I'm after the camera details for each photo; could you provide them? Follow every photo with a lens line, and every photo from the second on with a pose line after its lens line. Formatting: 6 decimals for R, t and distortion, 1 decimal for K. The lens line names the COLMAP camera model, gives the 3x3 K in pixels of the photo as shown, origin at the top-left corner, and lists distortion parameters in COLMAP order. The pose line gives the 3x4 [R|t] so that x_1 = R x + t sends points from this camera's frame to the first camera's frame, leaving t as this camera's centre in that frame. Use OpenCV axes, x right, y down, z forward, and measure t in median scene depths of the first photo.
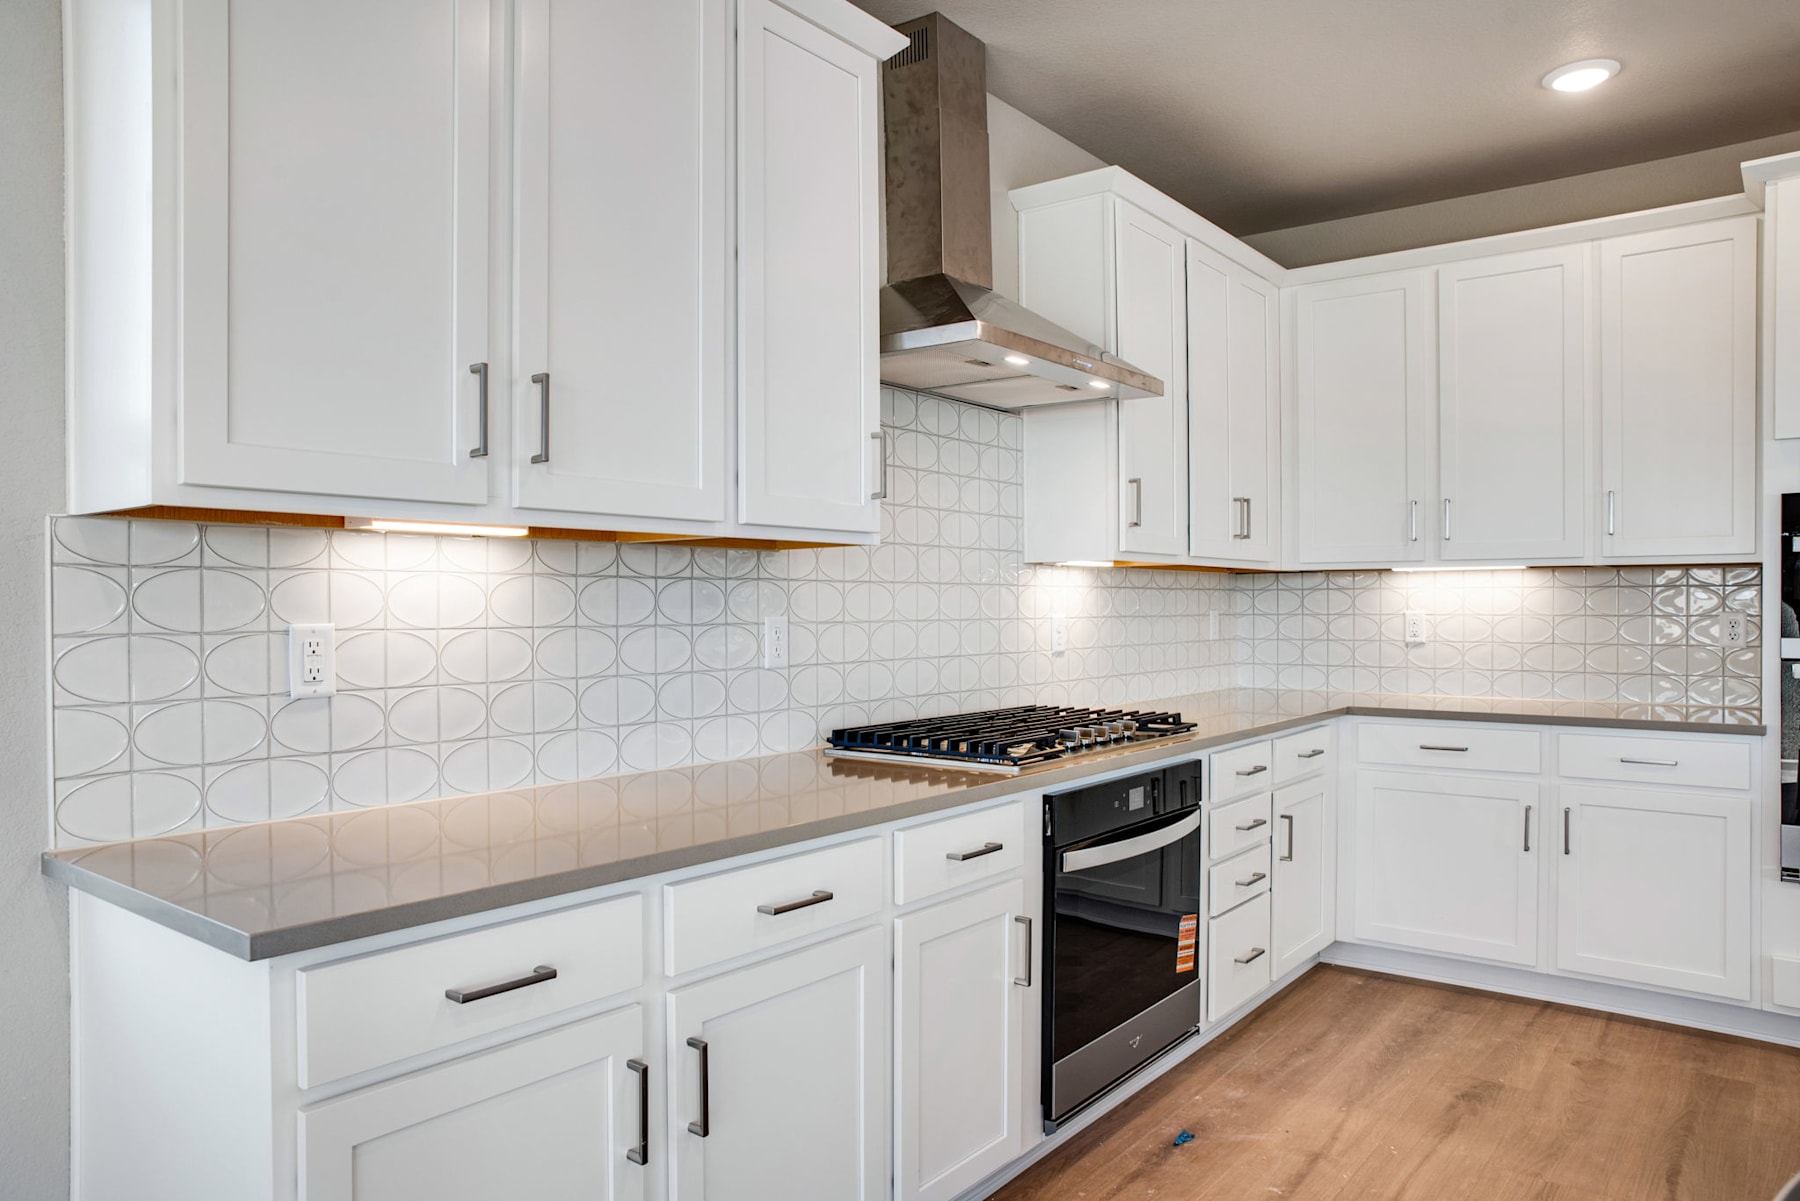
lens RADIAL K [[1218.9, 0, 884.2], [0, 1218.9, 612.2], [0, 0, 1]] dist [-0.084300, 0.074274]
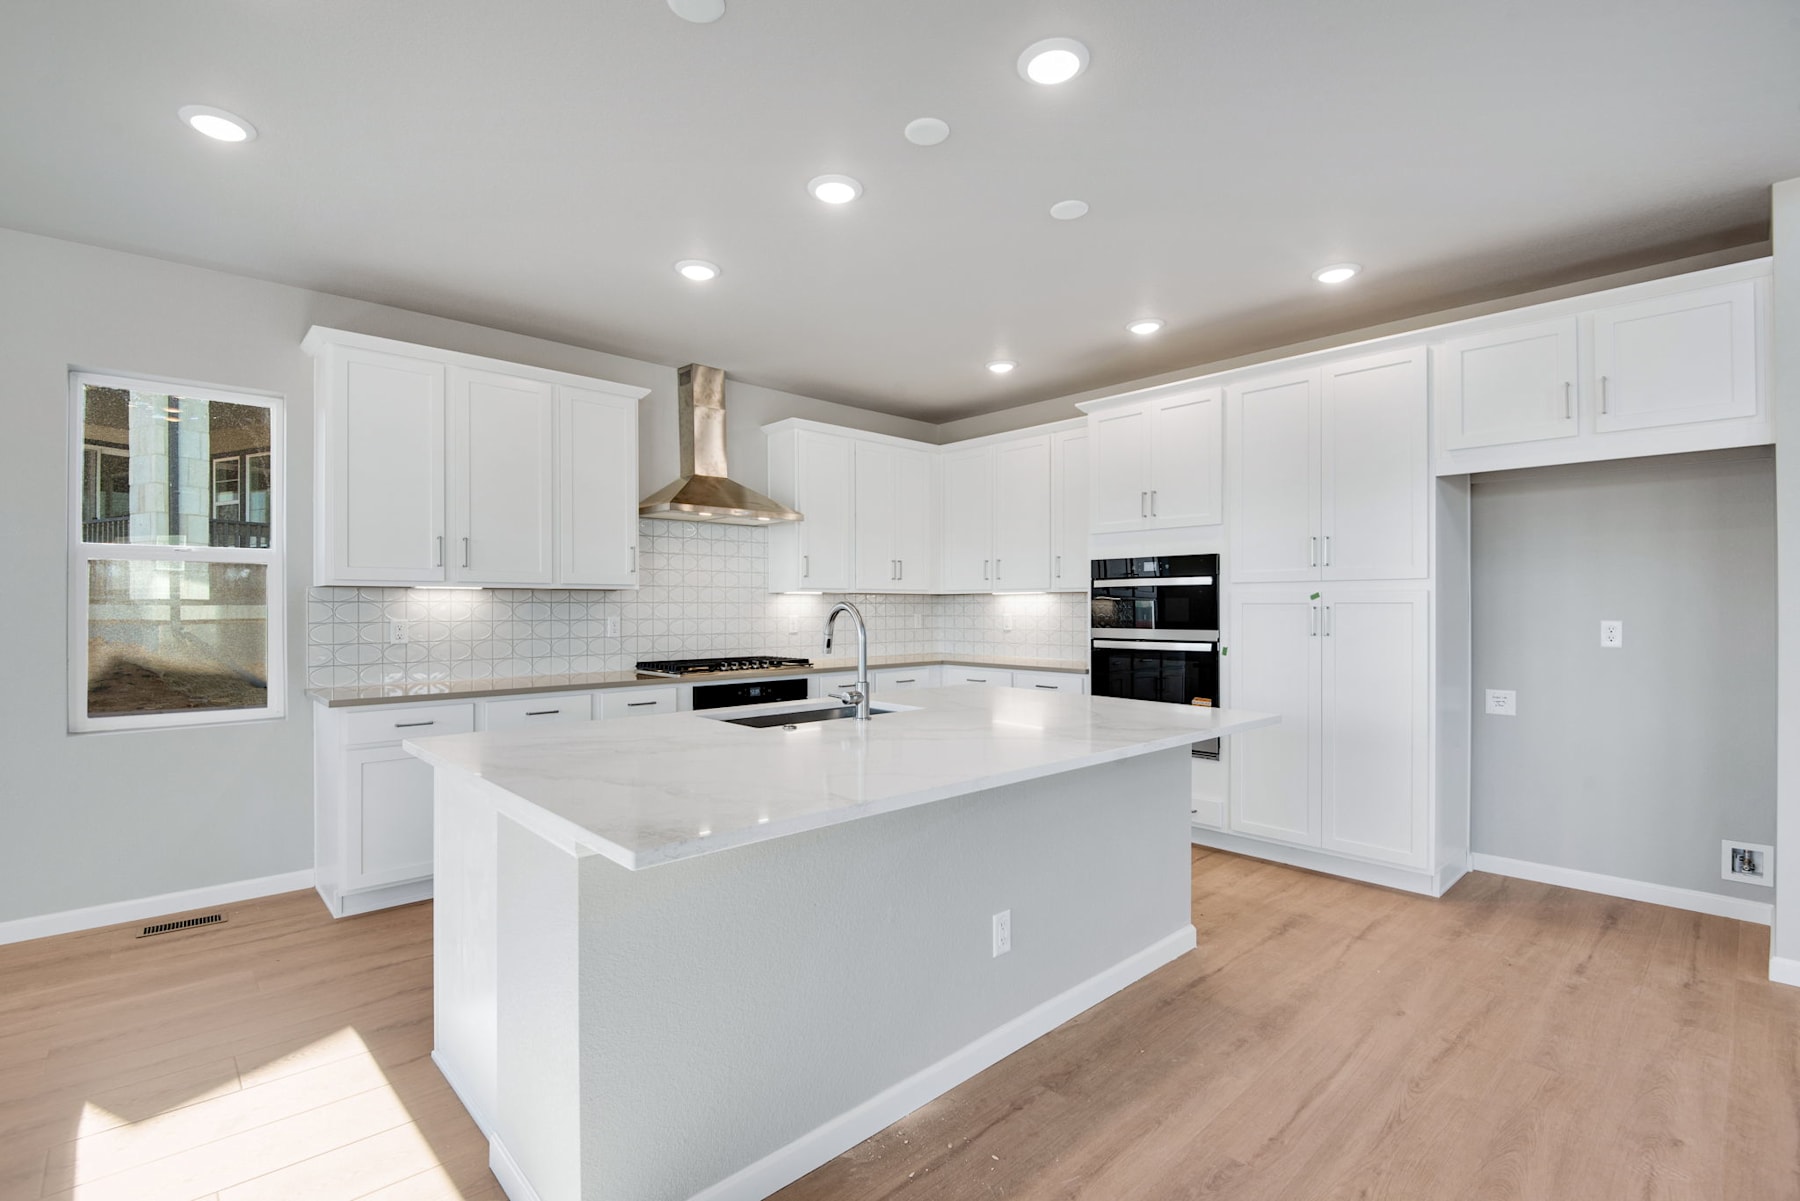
lens RADIAL K [[799.4, 0, 883.1], [0, 799.4, 611.0], [0, 0, 1]] dist [-0.001172, -0.010038]
pose [[0.987348, 0.001620, -0.158560, 0.599200], [-0.001712, 0.999998, -0.000442, -0.007290], [0.158559, 0.000708, 0.987349, -0.455754]]
